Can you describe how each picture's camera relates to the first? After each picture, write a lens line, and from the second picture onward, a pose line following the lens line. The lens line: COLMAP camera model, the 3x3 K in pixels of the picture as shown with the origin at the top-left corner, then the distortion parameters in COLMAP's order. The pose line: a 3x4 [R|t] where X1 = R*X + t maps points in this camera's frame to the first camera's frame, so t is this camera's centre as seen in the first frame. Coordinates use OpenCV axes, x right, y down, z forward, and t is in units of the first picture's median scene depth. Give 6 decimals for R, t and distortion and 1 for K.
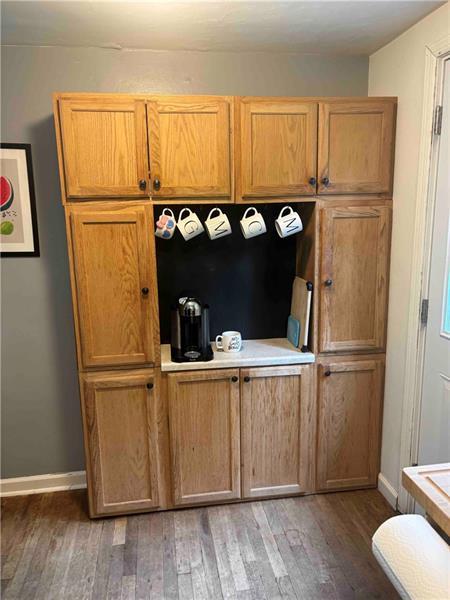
lens RADIAL K [[453.3, 0, 223.4], [0, 453.3, 298.6], [0, 0, 1]] dist [0.035405, -0.025971]
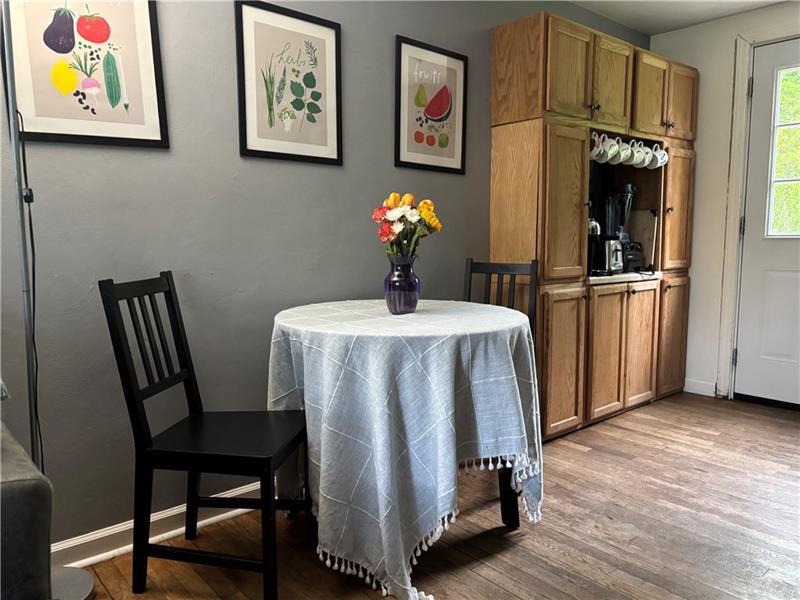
lens RADIAL K [[604.4, 0, 404.0], [0, 604.4, 301.6], [0, 0, 1]] dist [0.035405, -0.025971]
pose [[0.837026, -0.042871, 0.545481, -1.251638], [0.094667, 0.993238, -0.067203, 0.250076], [-0.538912, 0.107890, 0.835424, 0.053240]]
